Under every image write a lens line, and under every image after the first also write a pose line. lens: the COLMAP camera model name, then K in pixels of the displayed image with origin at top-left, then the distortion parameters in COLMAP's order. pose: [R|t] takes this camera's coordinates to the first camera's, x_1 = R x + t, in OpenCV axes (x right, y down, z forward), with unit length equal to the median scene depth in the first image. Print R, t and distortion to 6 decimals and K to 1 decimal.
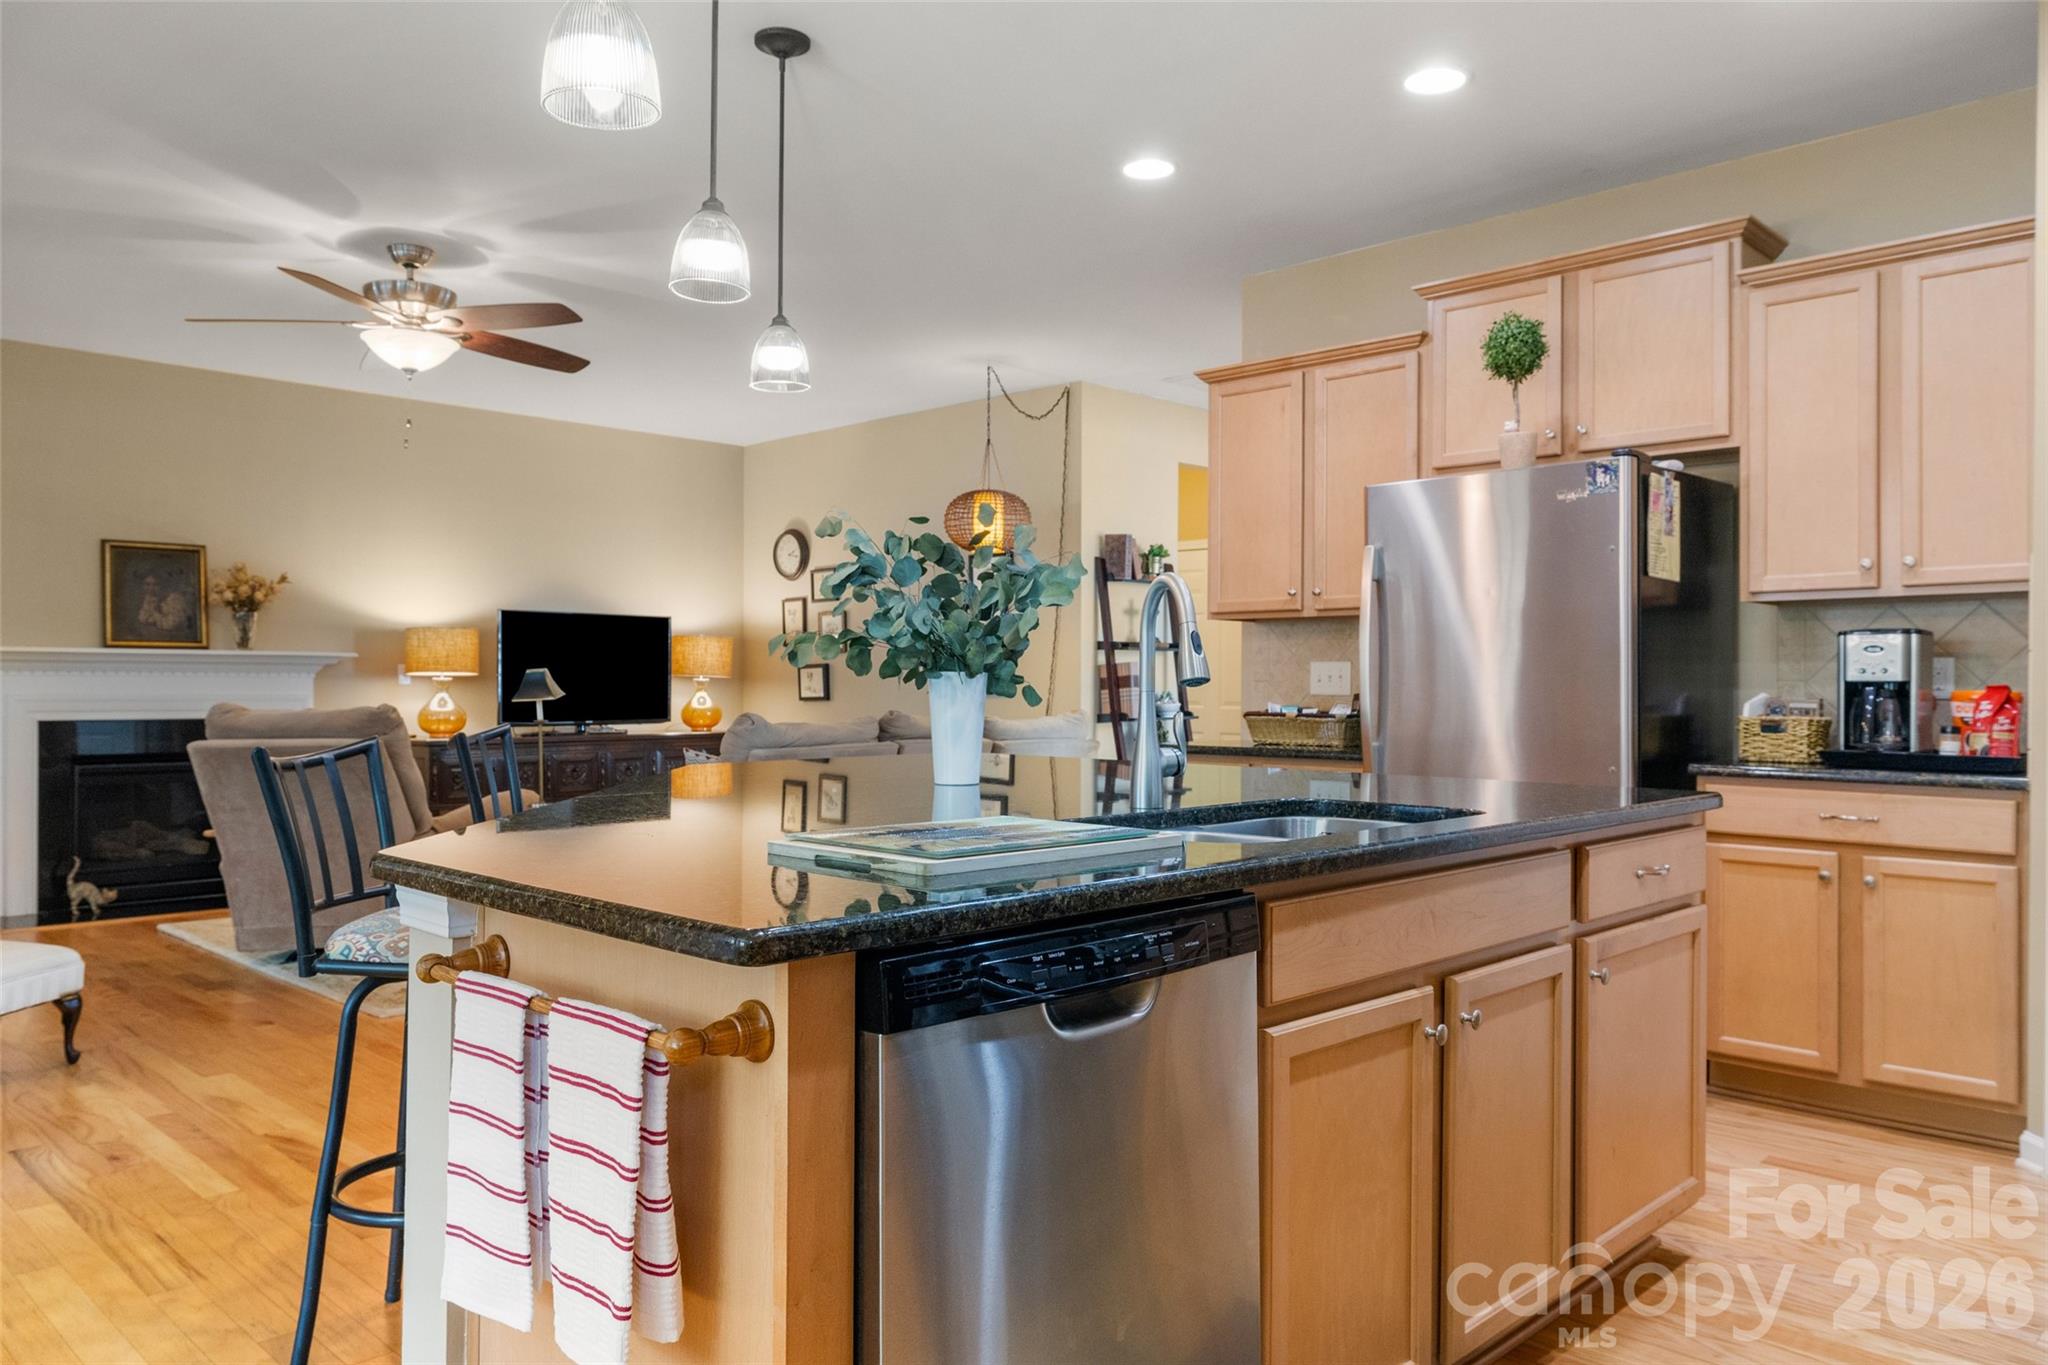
lens RADIAL K [[1438.2, 0, 1008.0], [0, 1438.2, 683.3], [0, 0, 1]] dist [0.003001, 0.000188]
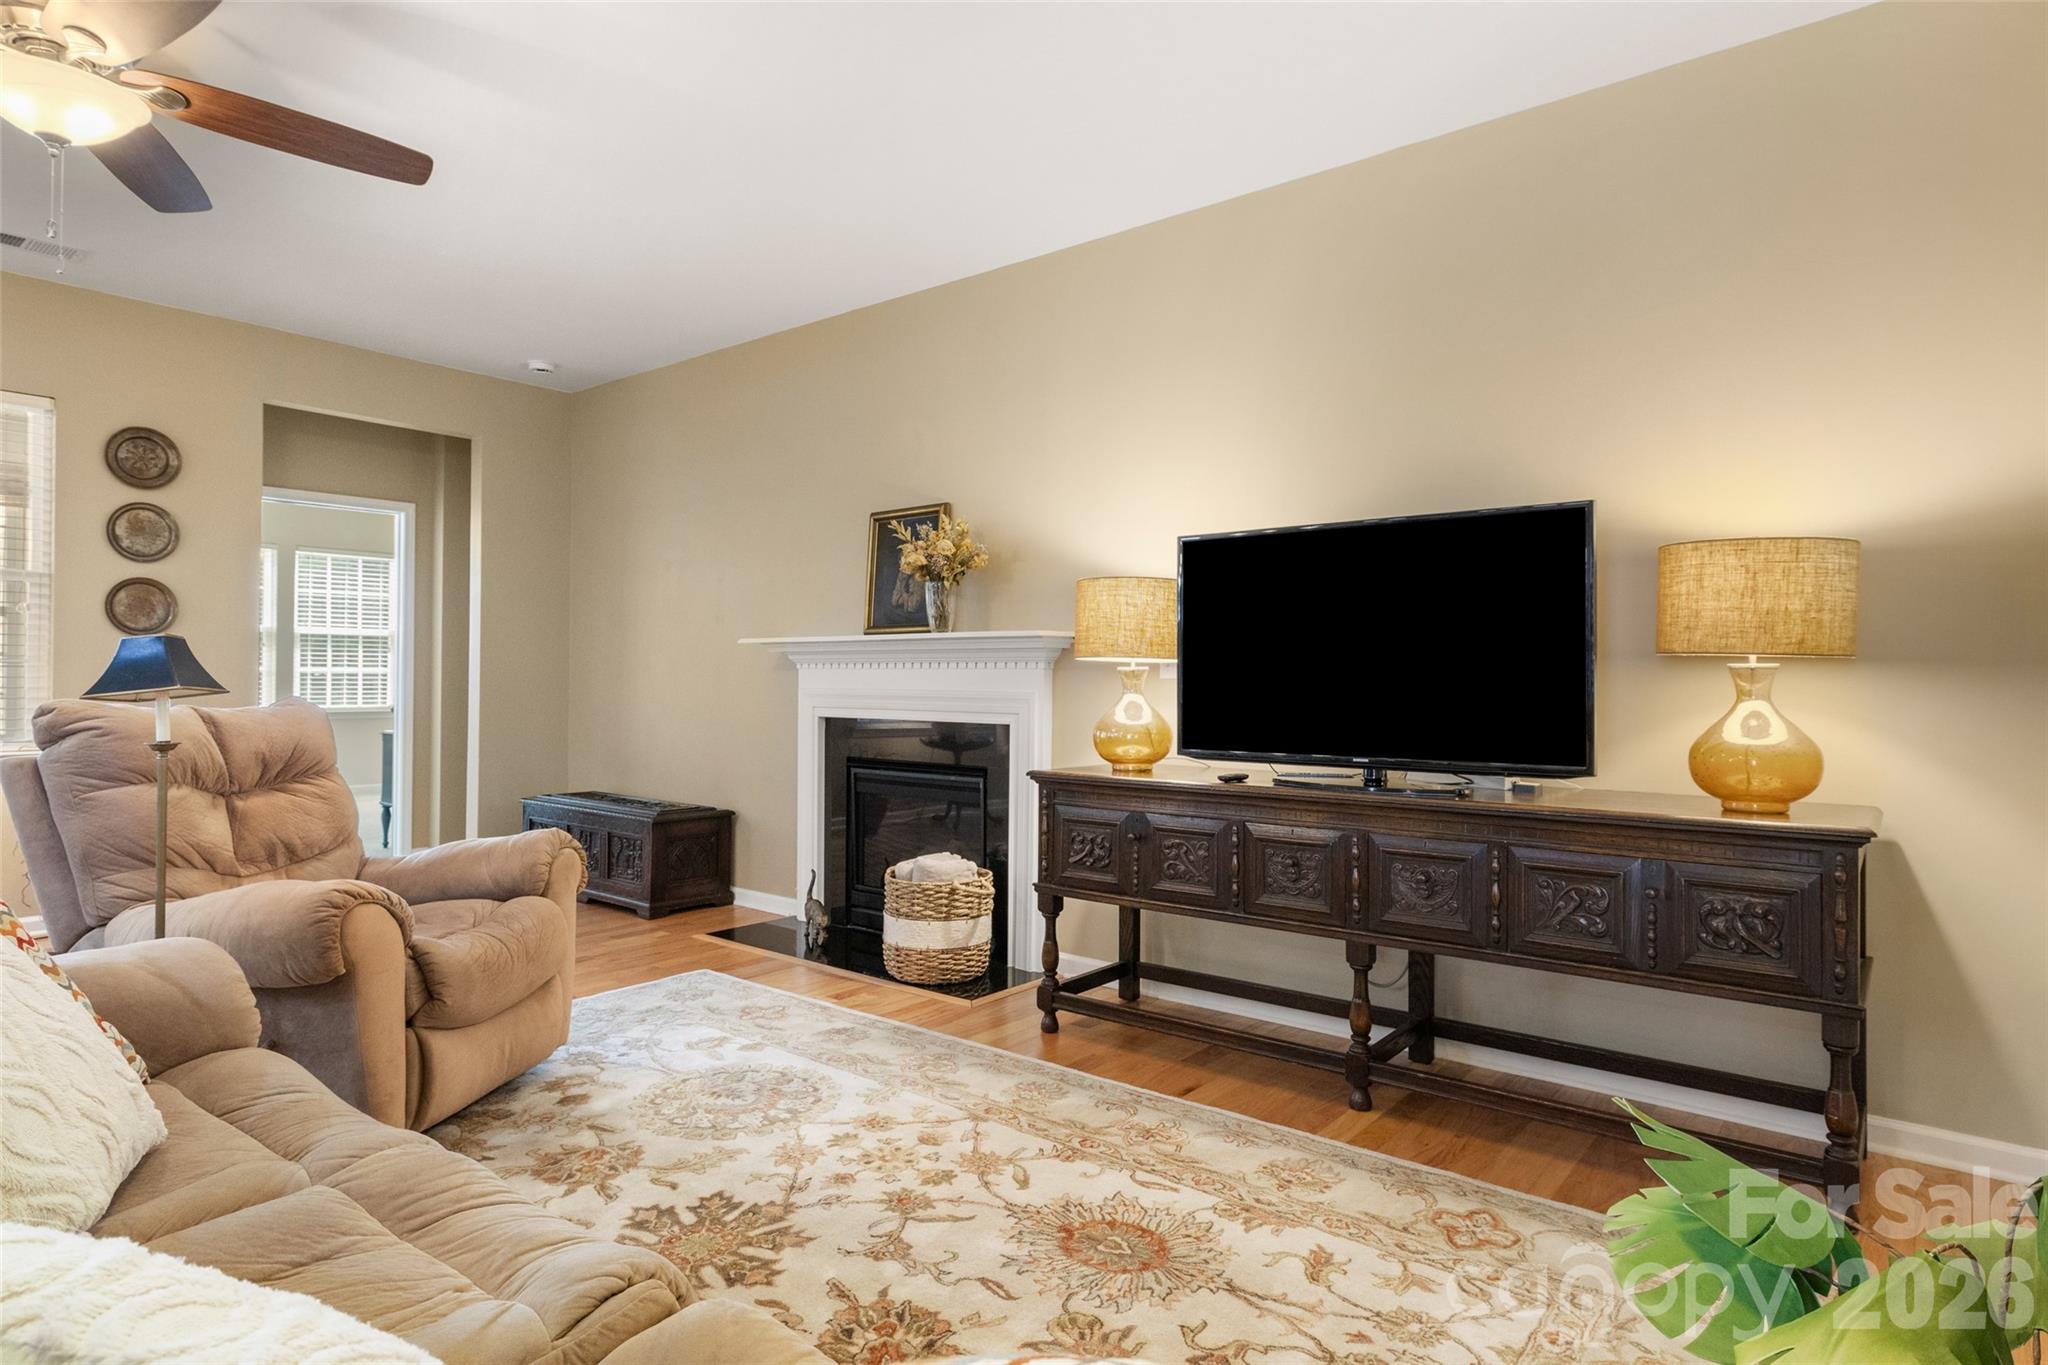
lens RADIAL K [[1106.8, 0, 1010.9], [0, 1106.8, 694.1], [0, 0, 1]] dist [0.001526, -0.000179]
pose [[0.094090, 0.008173, -0.995530, 0.048562], [-0.009170, 0.999931, 0.007342, 0.004538], [0.995521, 0.008438, 0.094159, 0.990113]]
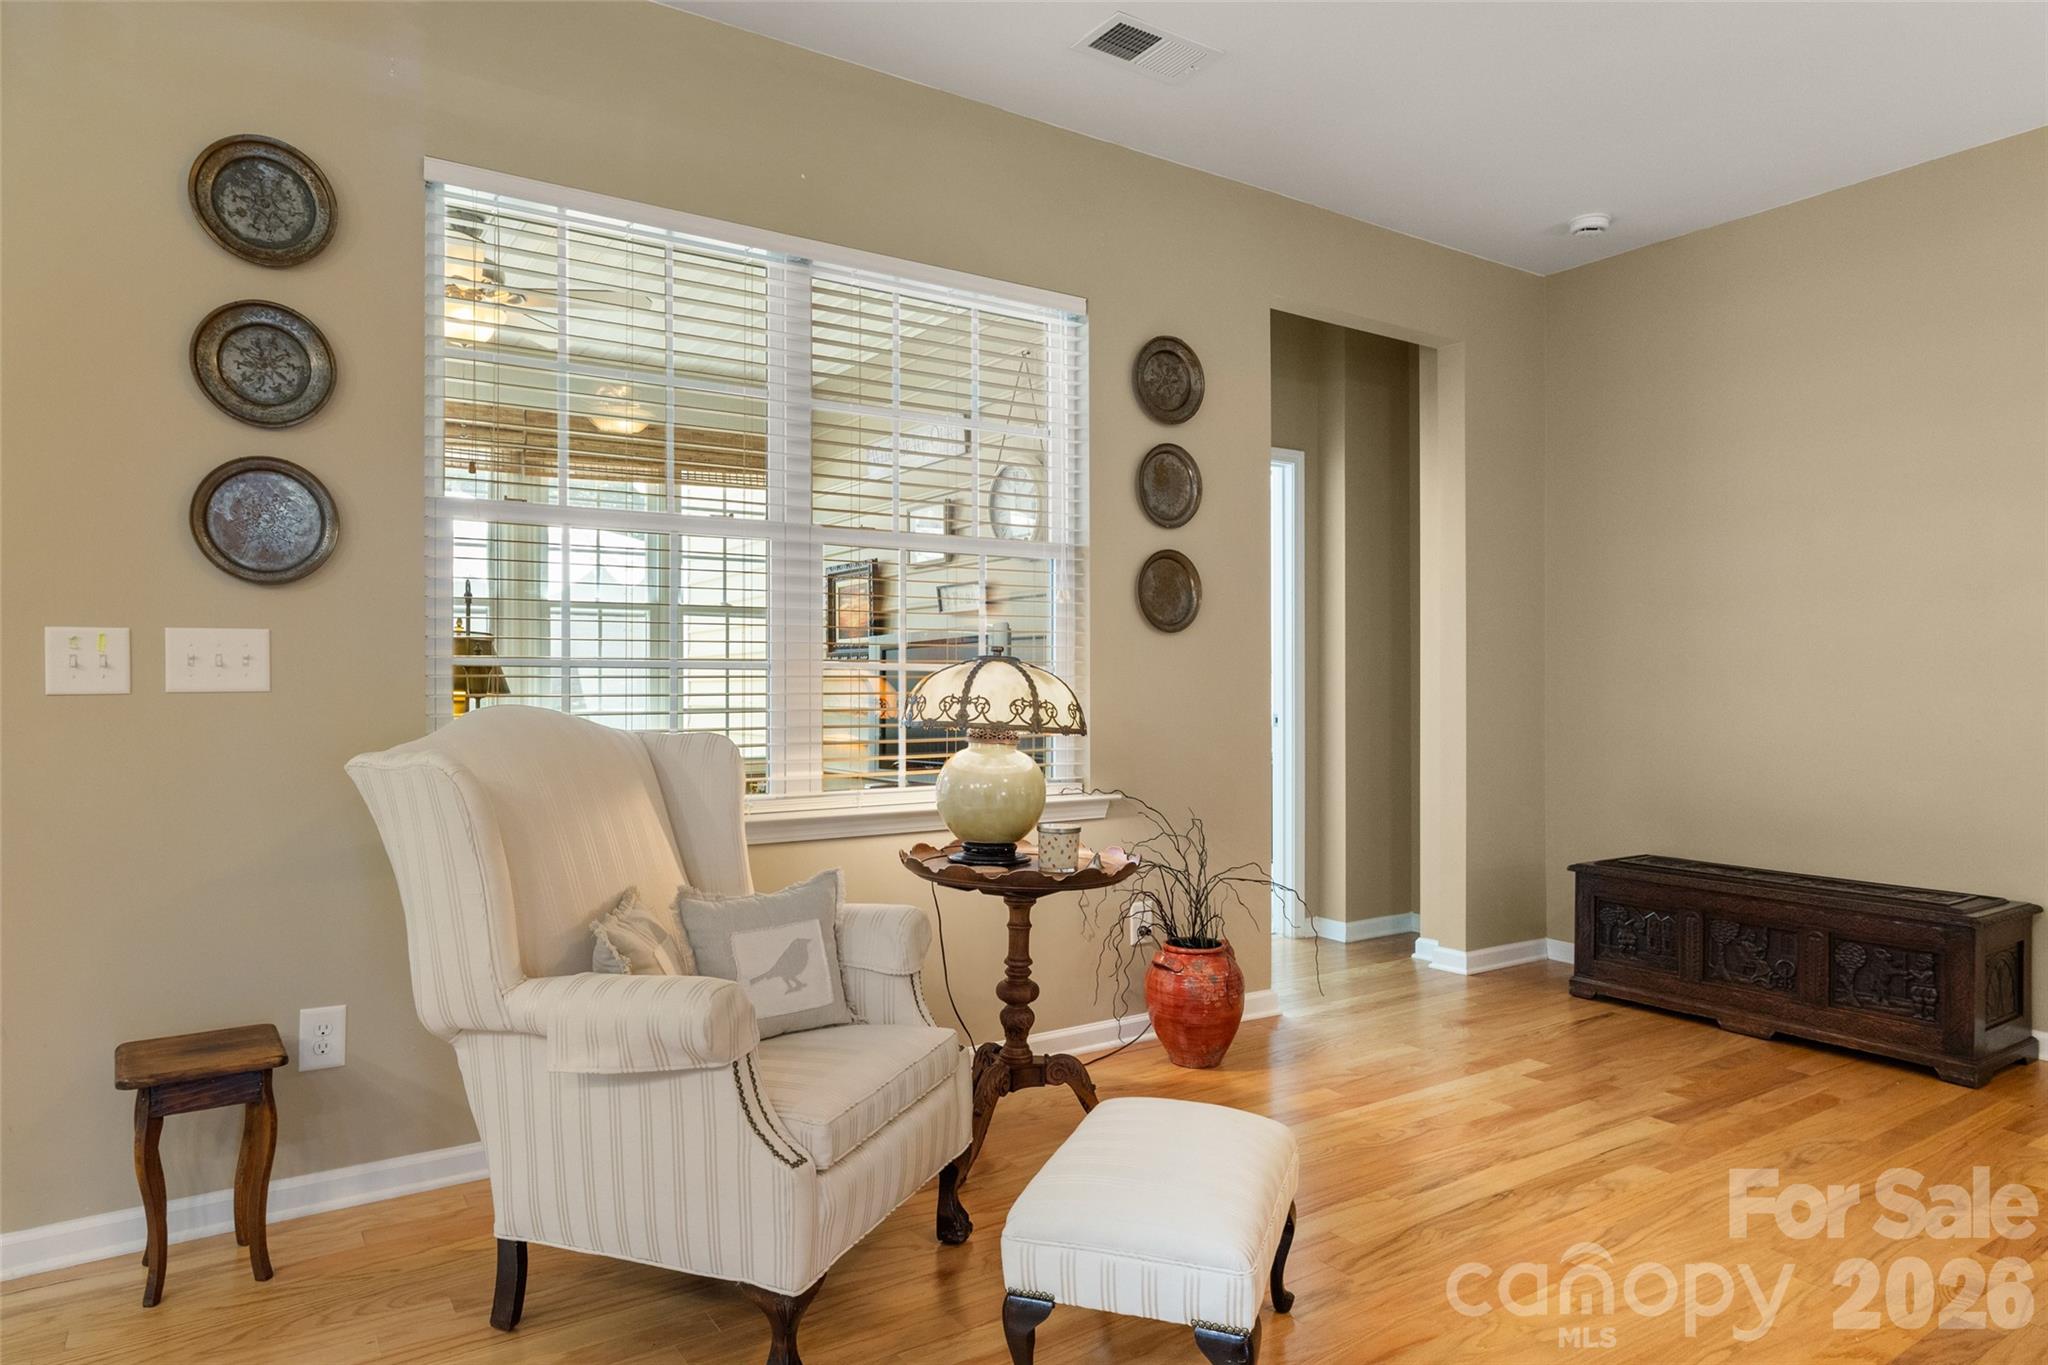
lens RADIAL K [[1226.3, 0, 1018.8], [0, 1226.3, 696.6], [0, 0, 1]] dist [0.001425, -0.000878]
pose [[-0.196124, 0.007291, -0.980552, -0.139644], [-0.003235, 0.999962, 0.008082, 0.003057], [0.980574, 0.004757, -0.196093, 0.571564]]
